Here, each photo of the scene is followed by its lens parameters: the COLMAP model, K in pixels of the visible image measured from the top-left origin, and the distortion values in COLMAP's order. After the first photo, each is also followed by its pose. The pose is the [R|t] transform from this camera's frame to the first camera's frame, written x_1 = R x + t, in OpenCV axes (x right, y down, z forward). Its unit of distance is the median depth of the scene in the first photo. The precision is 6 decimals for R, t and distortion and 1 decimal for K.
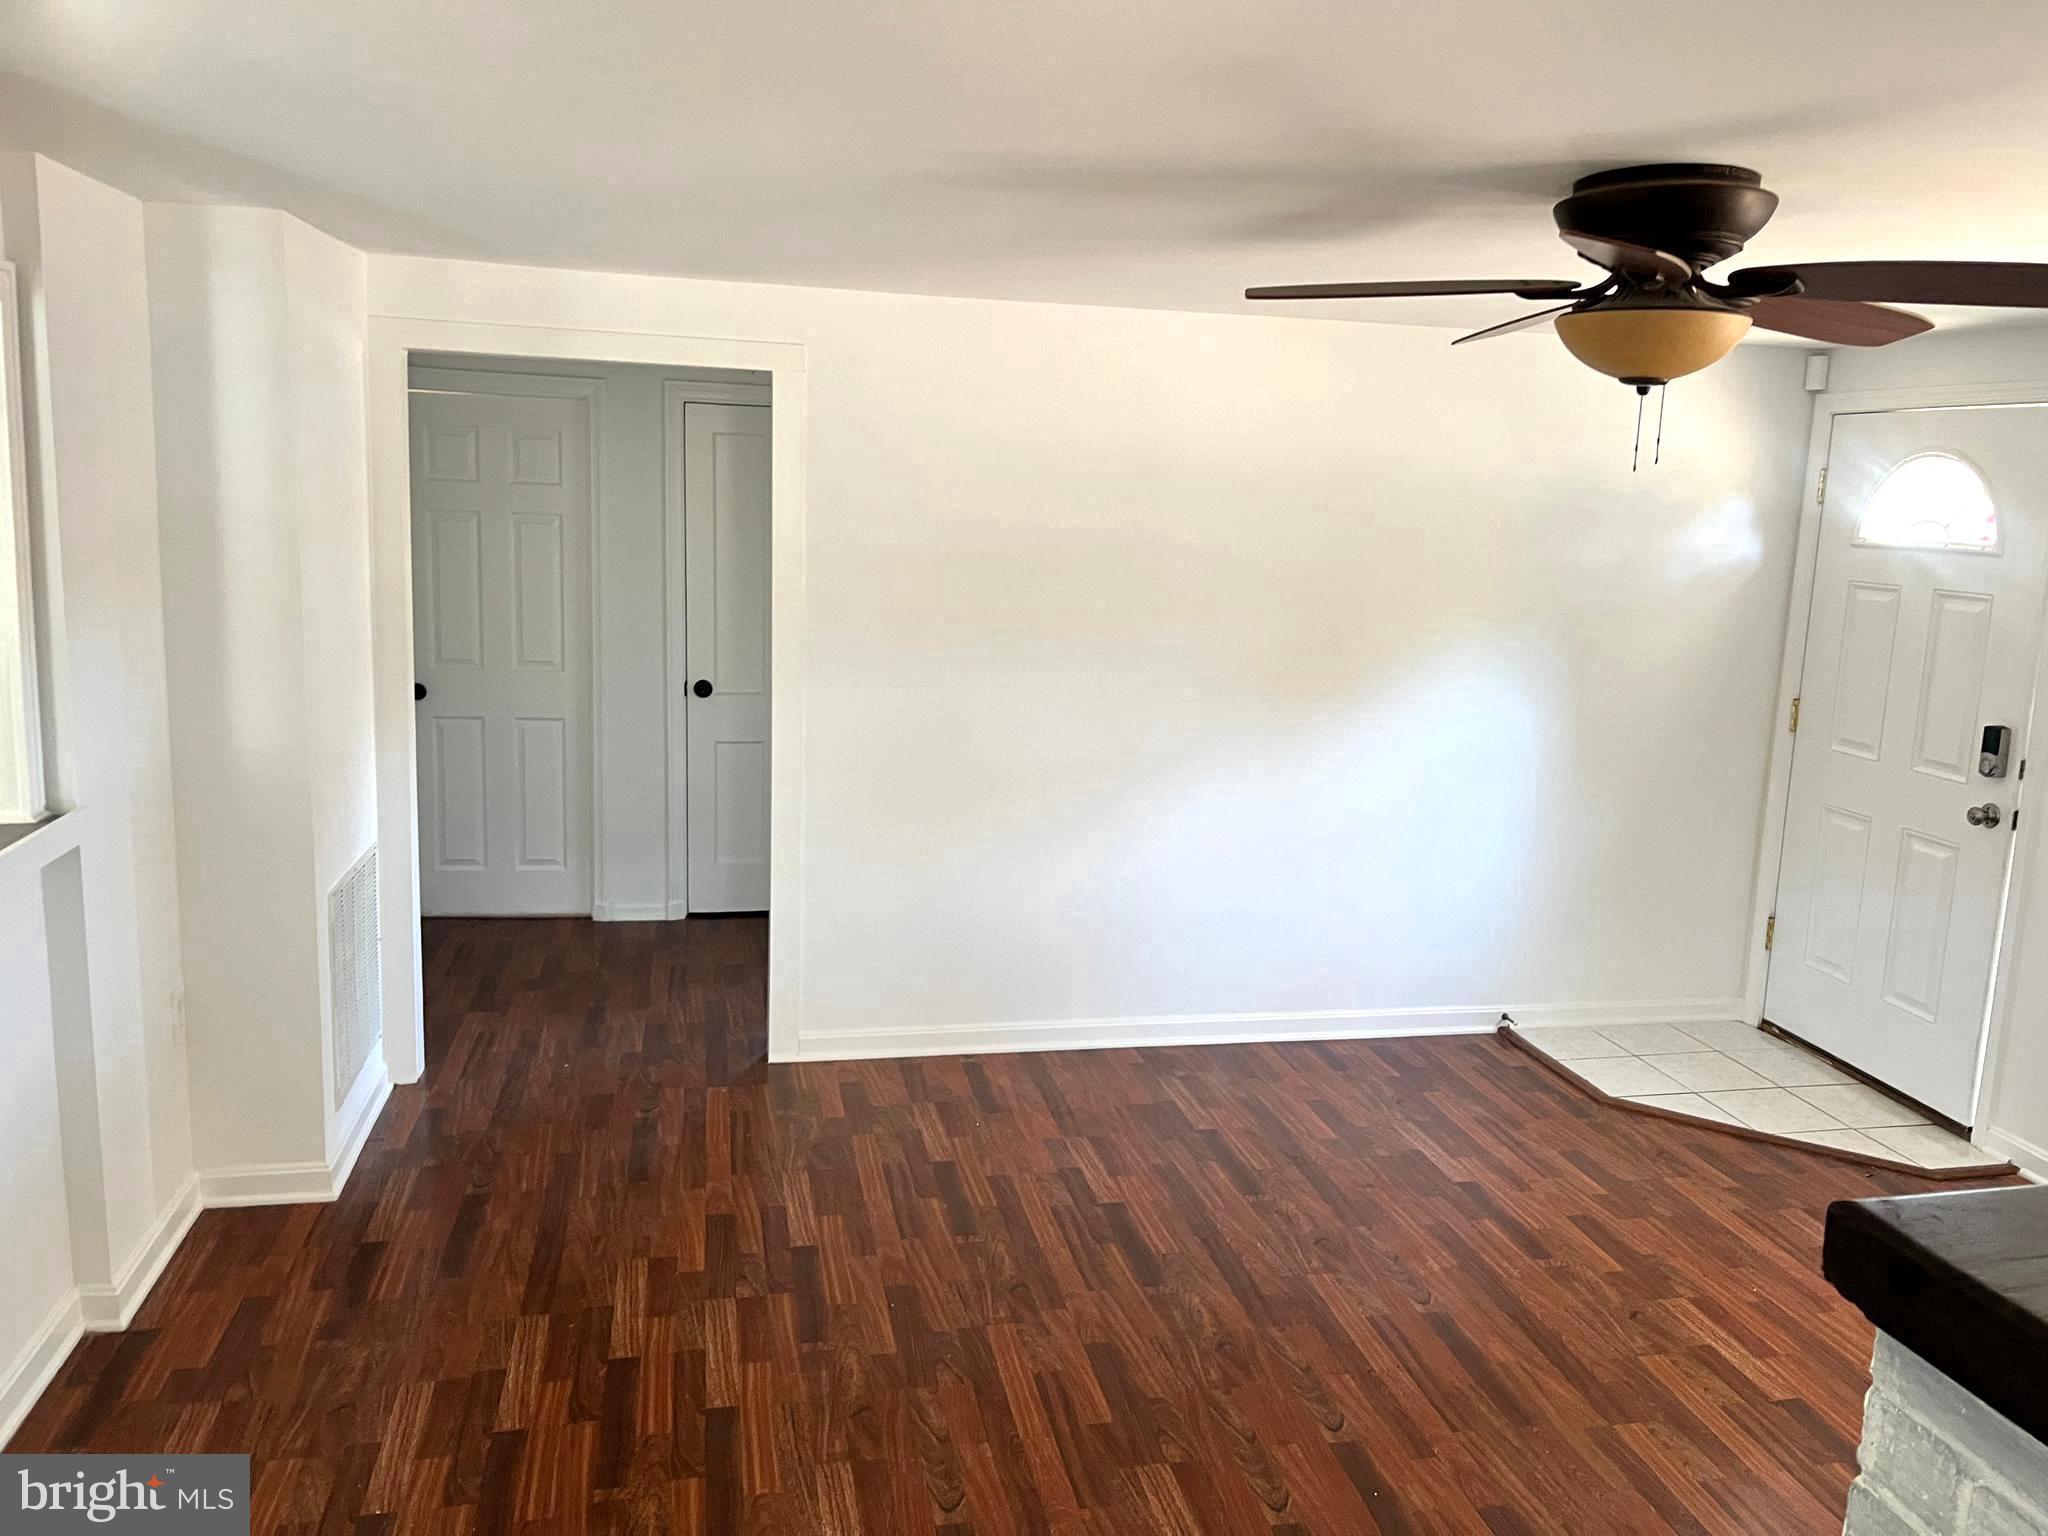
lens RADIAL K [[1521.8, 0, 1023.9], [0, 1521.8, 738.0], [0, 0, 1]] dist [0.065100, -0.077017]
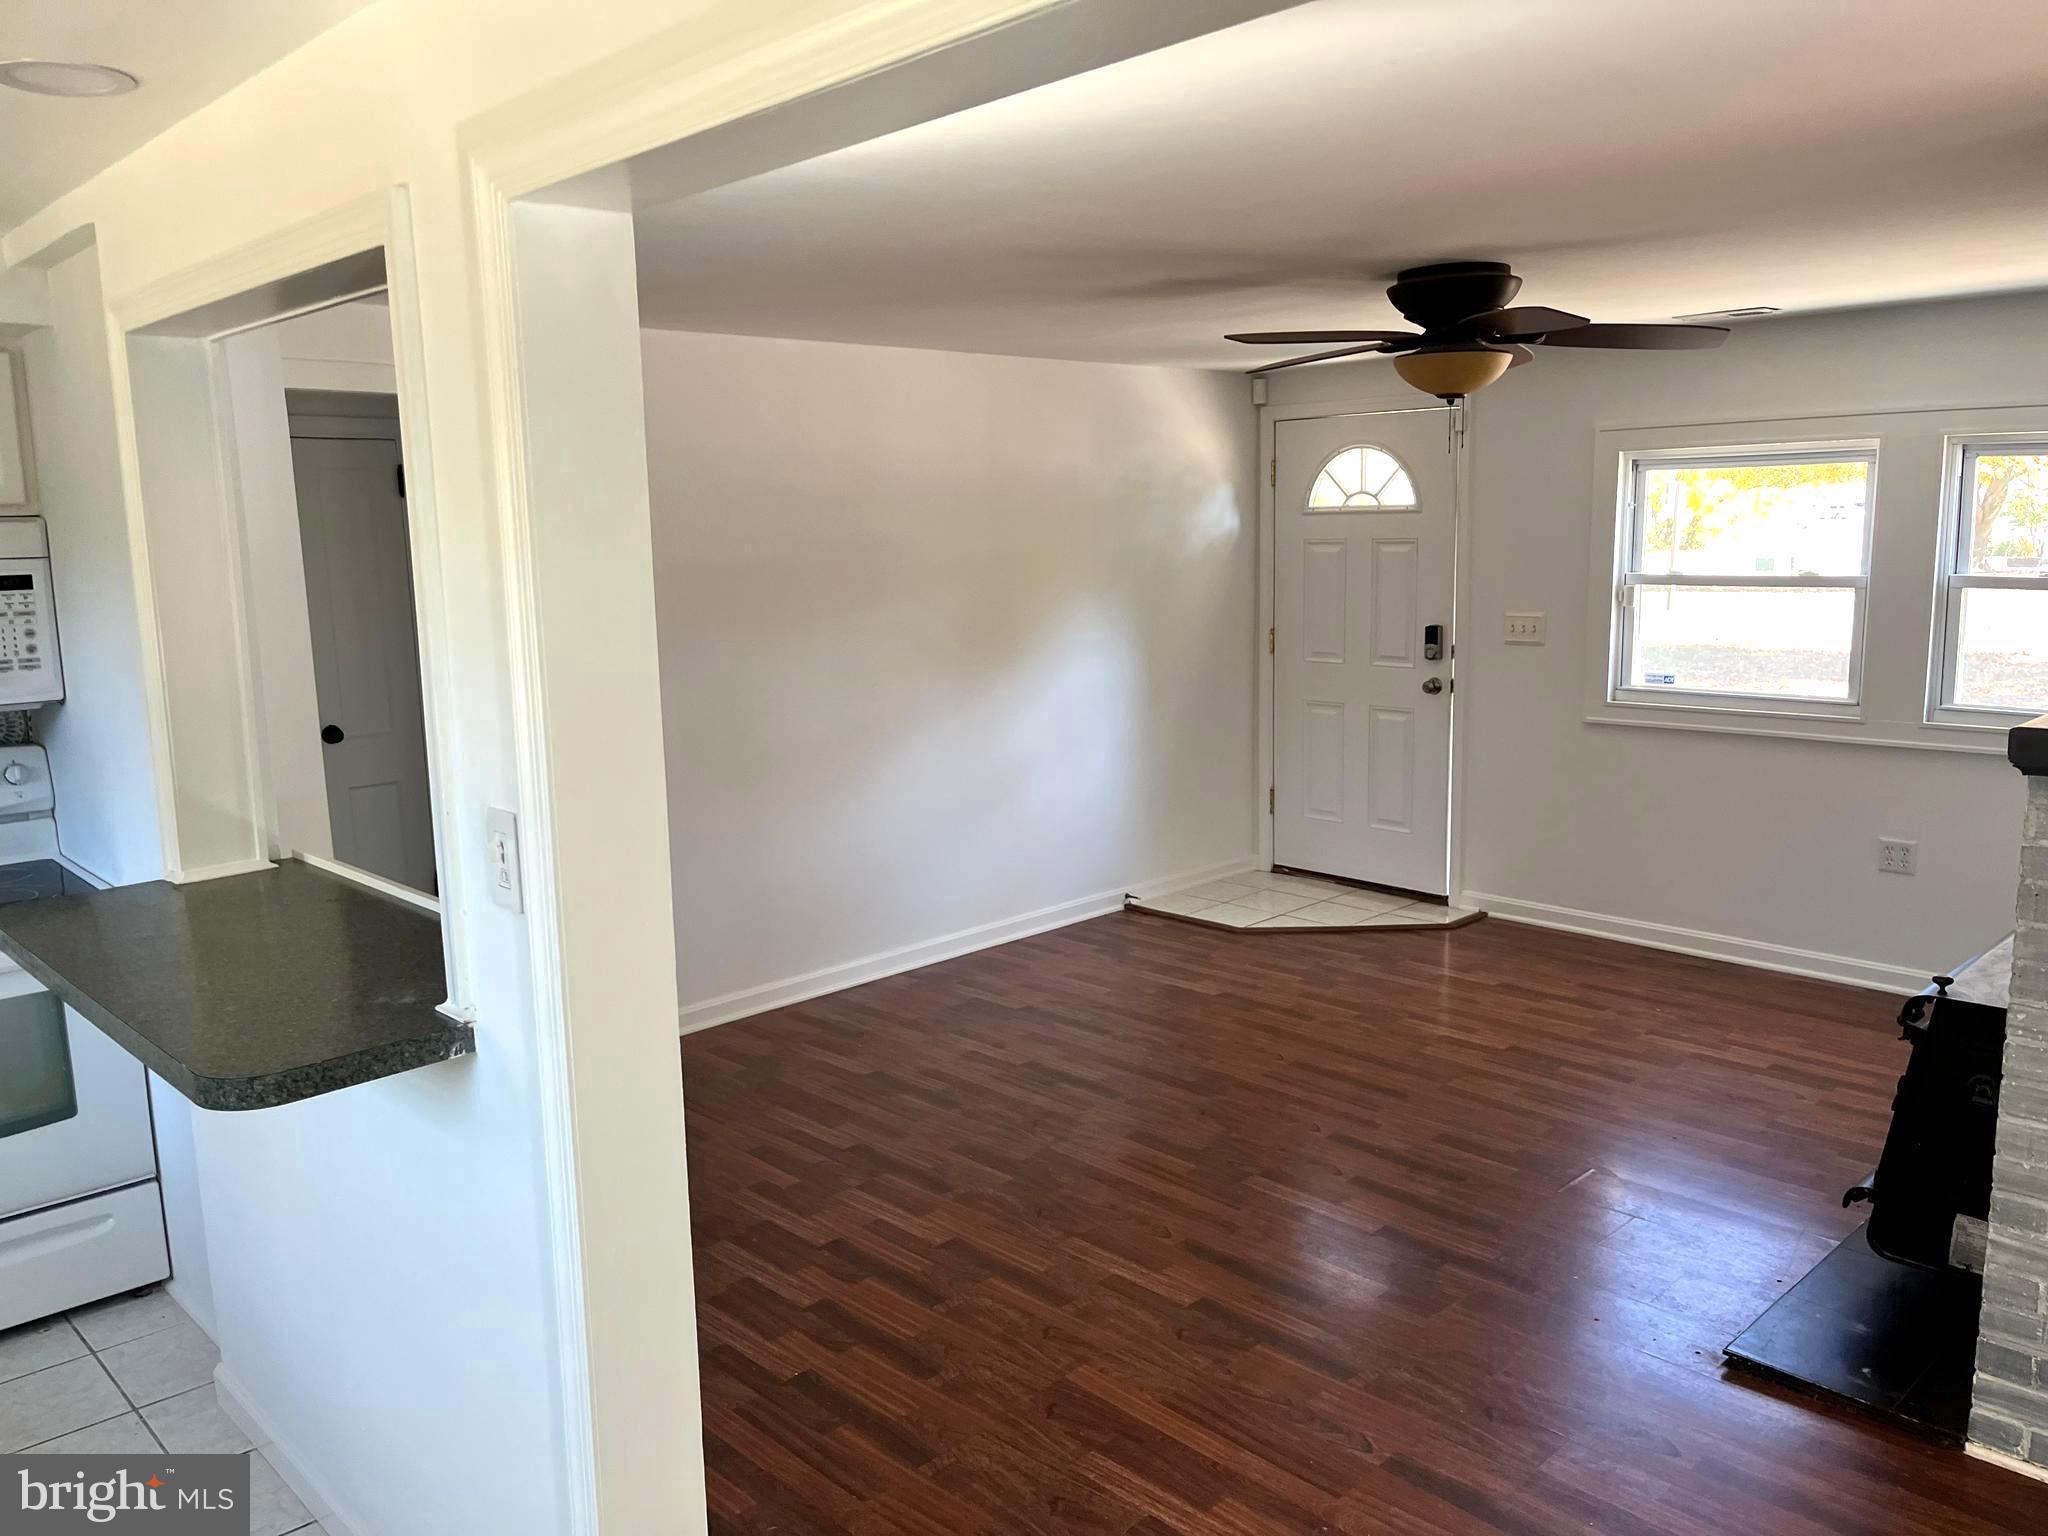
lens RADIAL K [[1533.5, 0, 972.0], [0, 1533.5, 773.2], [0, 0, 1]] dist [0.093540, -0.135020]
pose [[0.856175, -0.141229, 0.497010, -0.507761], [0.139132, 0.989405, 0.041472, 0.009340], [-0.497601, 0.033643, 0.866753, -0.069958]]
